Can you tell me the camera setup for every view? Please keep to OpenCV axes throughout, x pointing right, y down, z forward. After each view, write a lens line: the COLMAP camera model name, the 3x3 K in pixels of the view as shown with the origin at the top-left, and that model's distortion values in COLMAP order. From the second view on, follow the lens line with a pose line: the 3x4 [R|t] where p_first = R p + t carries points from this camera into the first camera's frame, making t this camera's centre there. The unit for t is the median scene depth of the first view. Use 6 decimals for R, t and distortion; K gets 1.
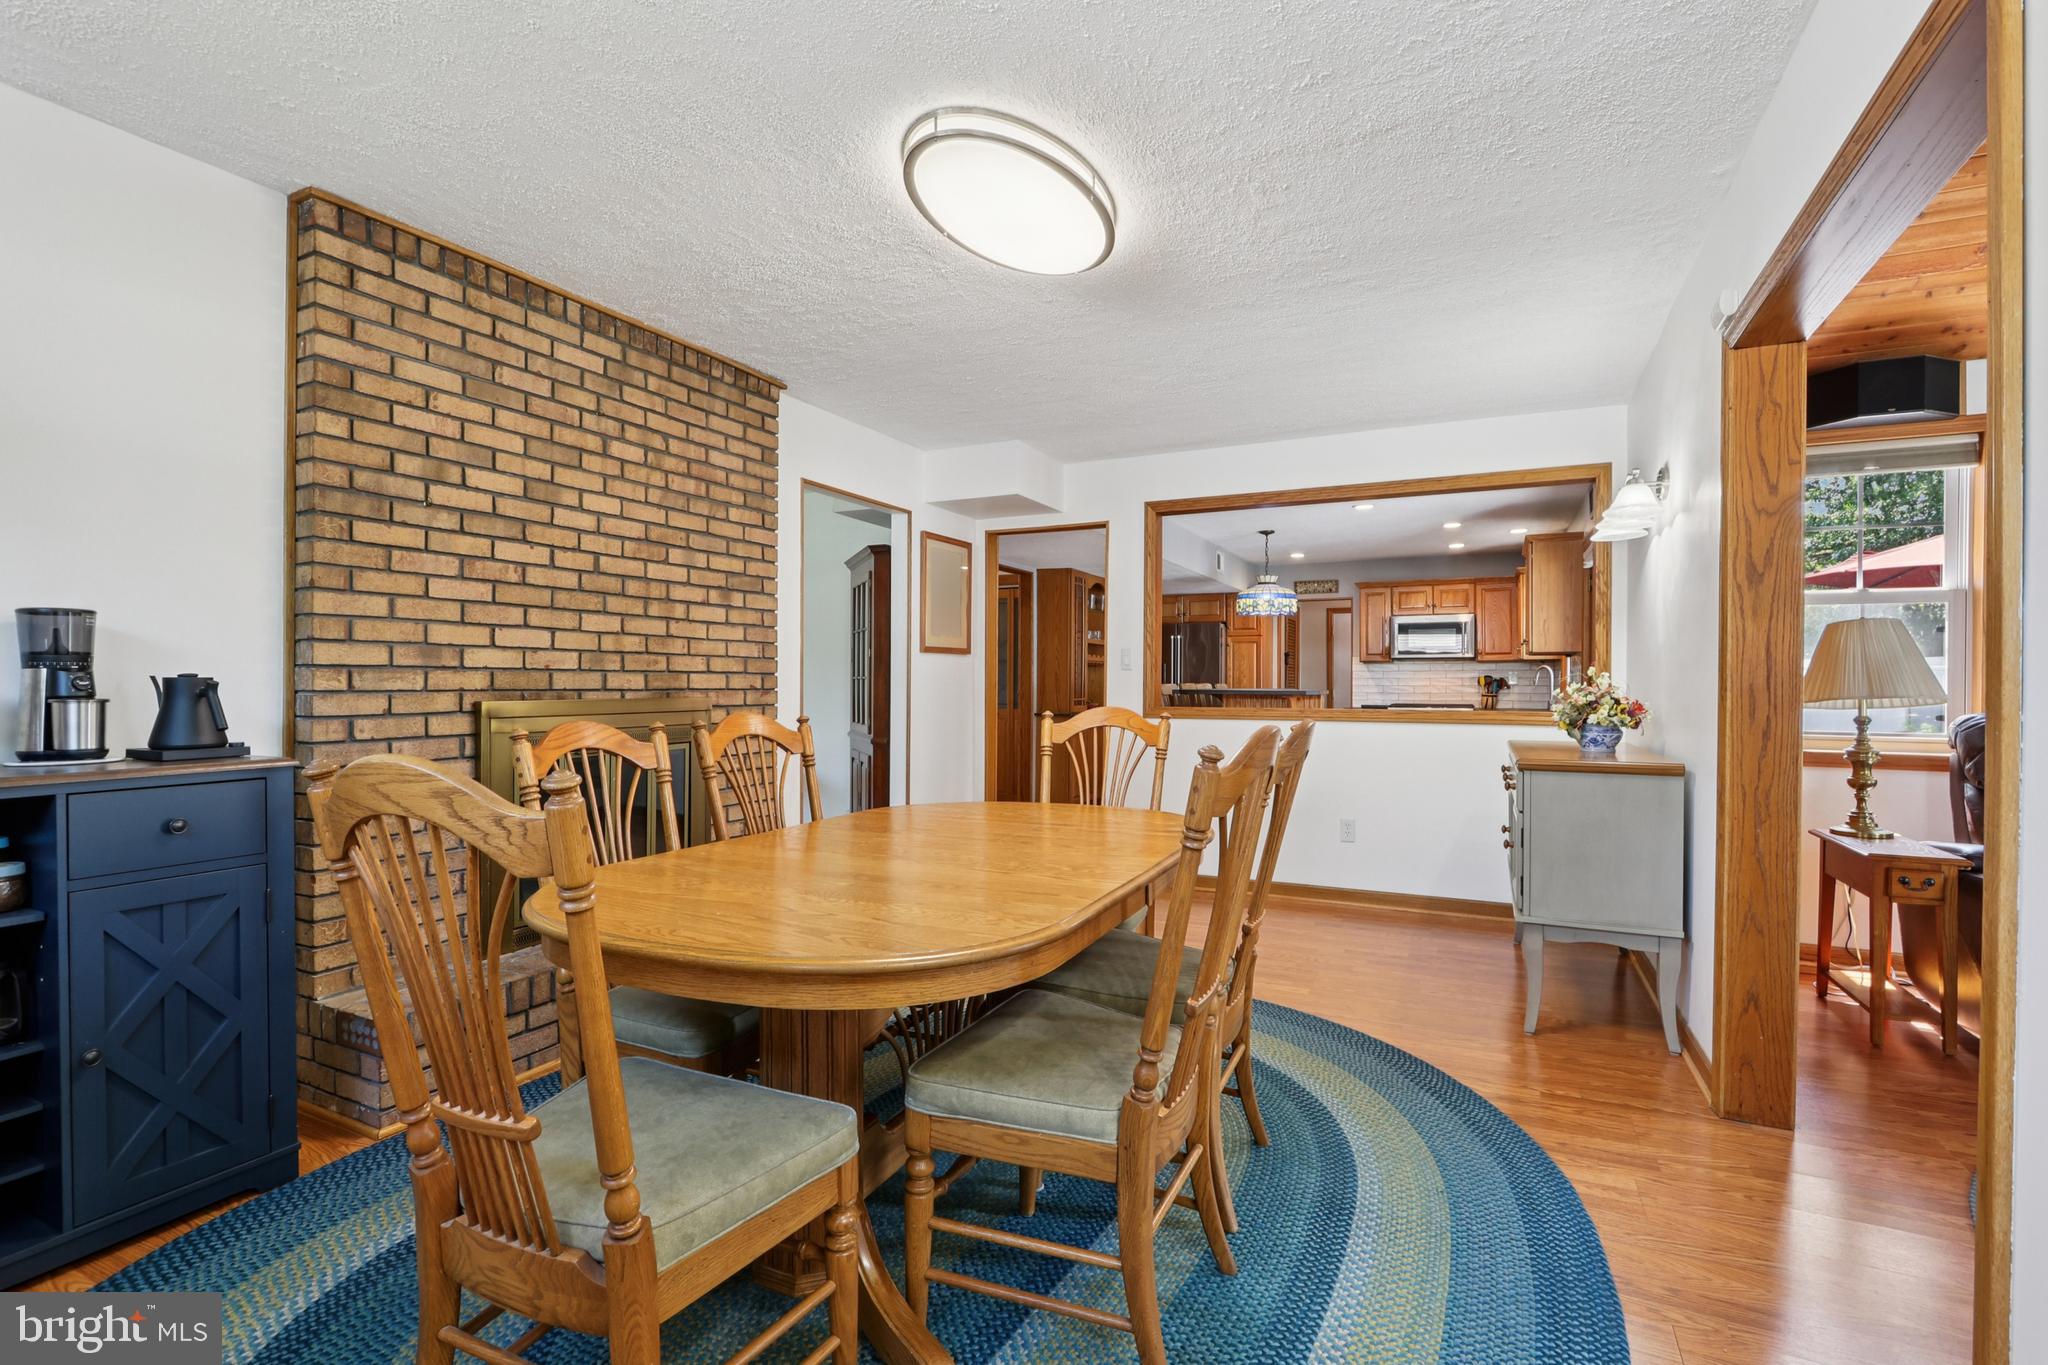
lens RADIAL K [[953.1, 0, 1024.0], [0, 953.1, 682.5], [0, 0, 1]] dist [-0.000698, -0.000154]
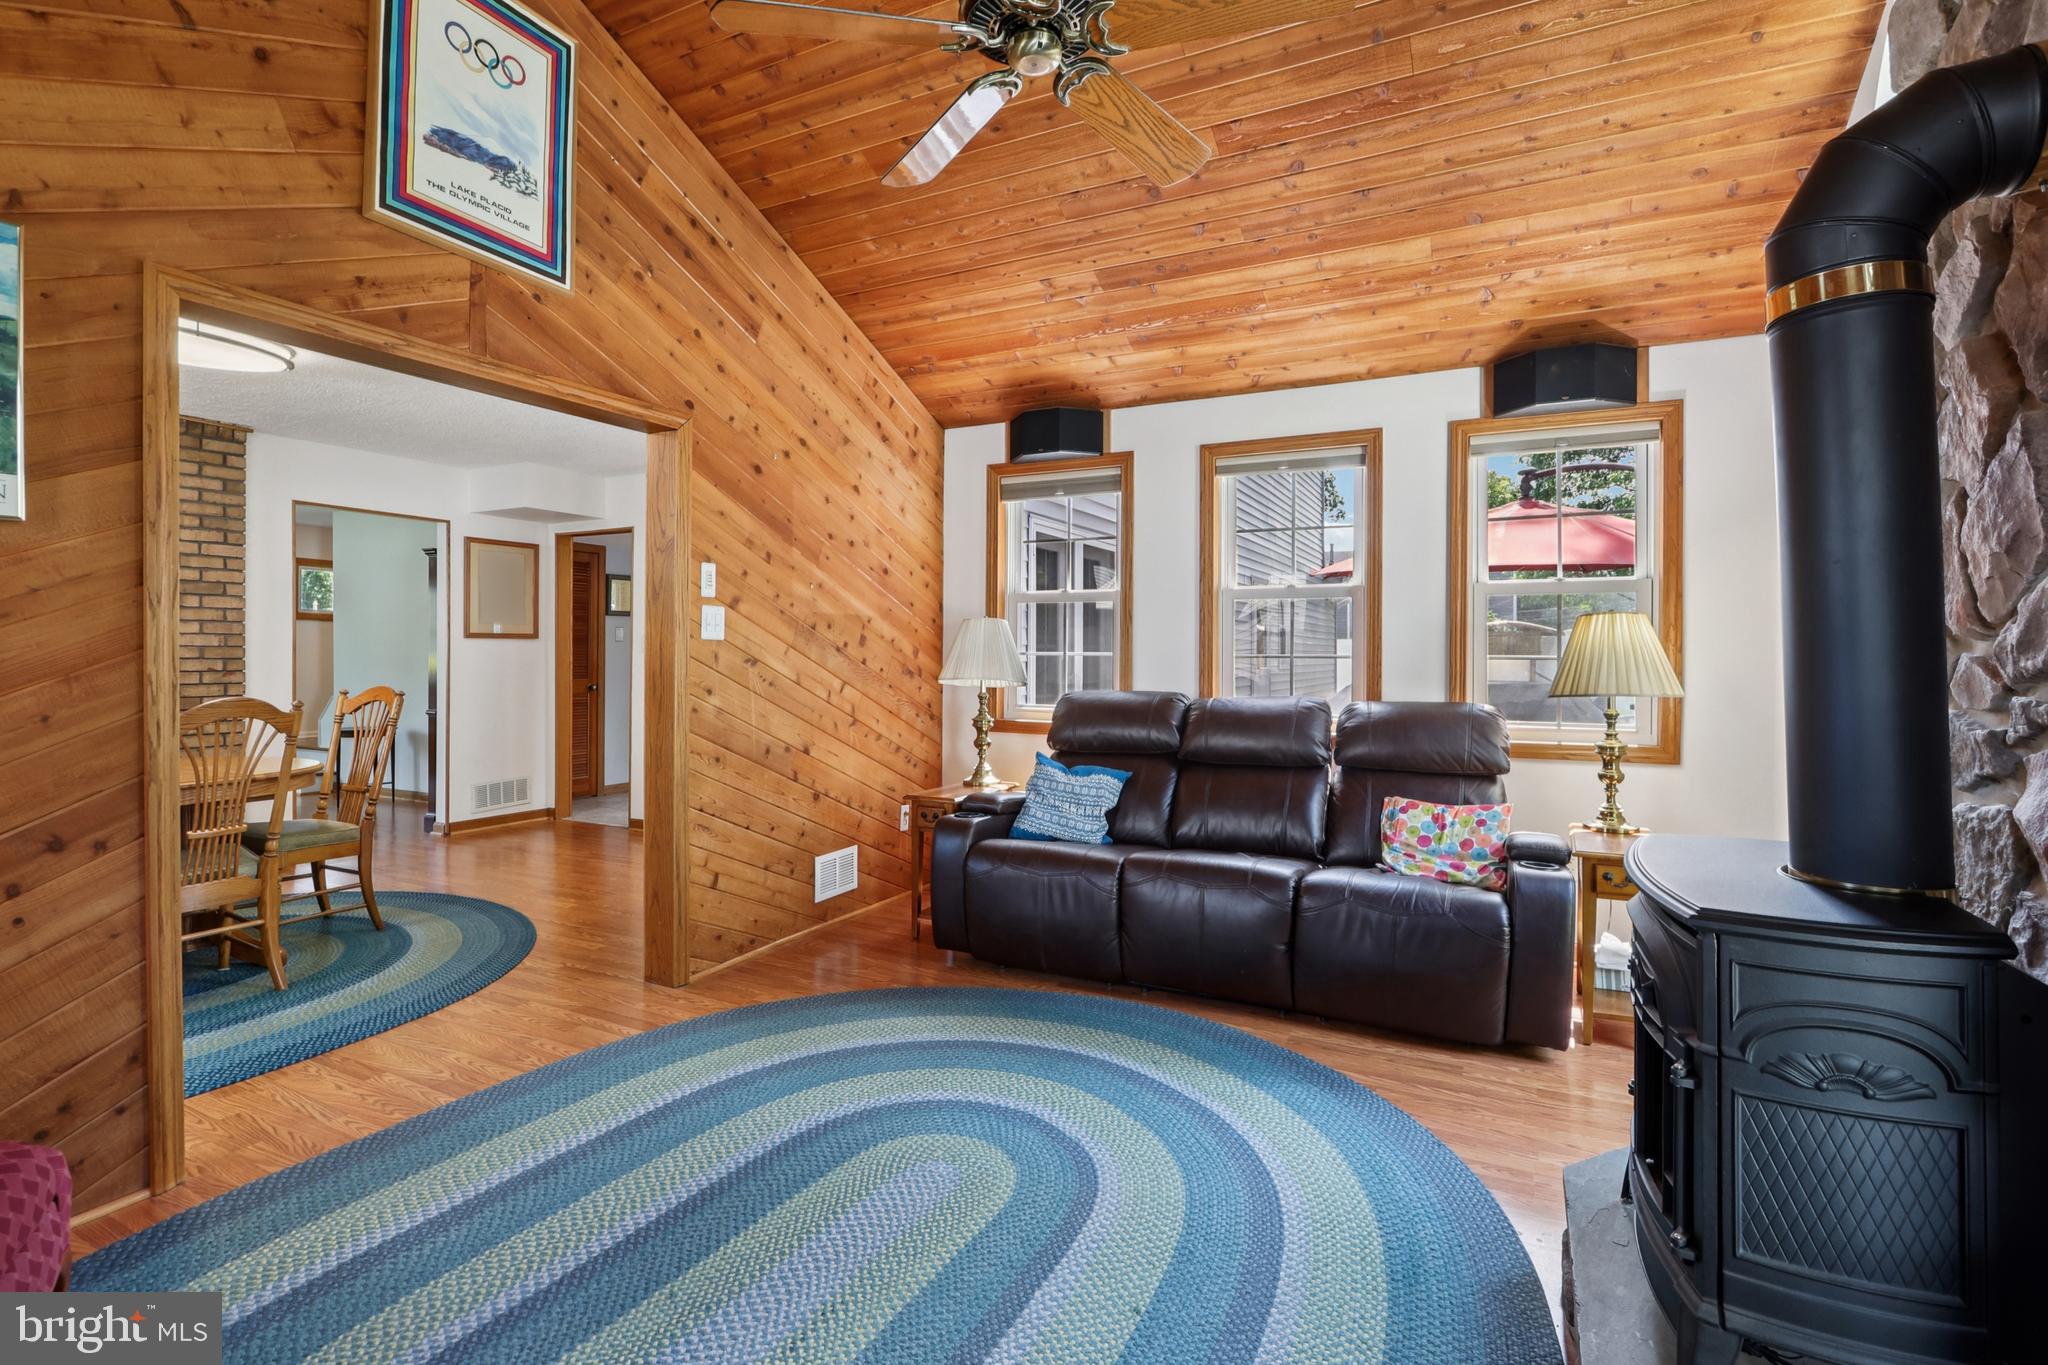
lens RADIAL K [[967.4, 0, 957.5], [0, 967.4, 659.7], [0, 0, 1]] dist [0.002165, 0.000234]
pose [[0.998783, 0.002206, -0.049281, 0.754540], [-0.001981, 0.999987, 0.004611, -0.015411], [0.049290, -0.004508, 0.998774, -0.239050]]
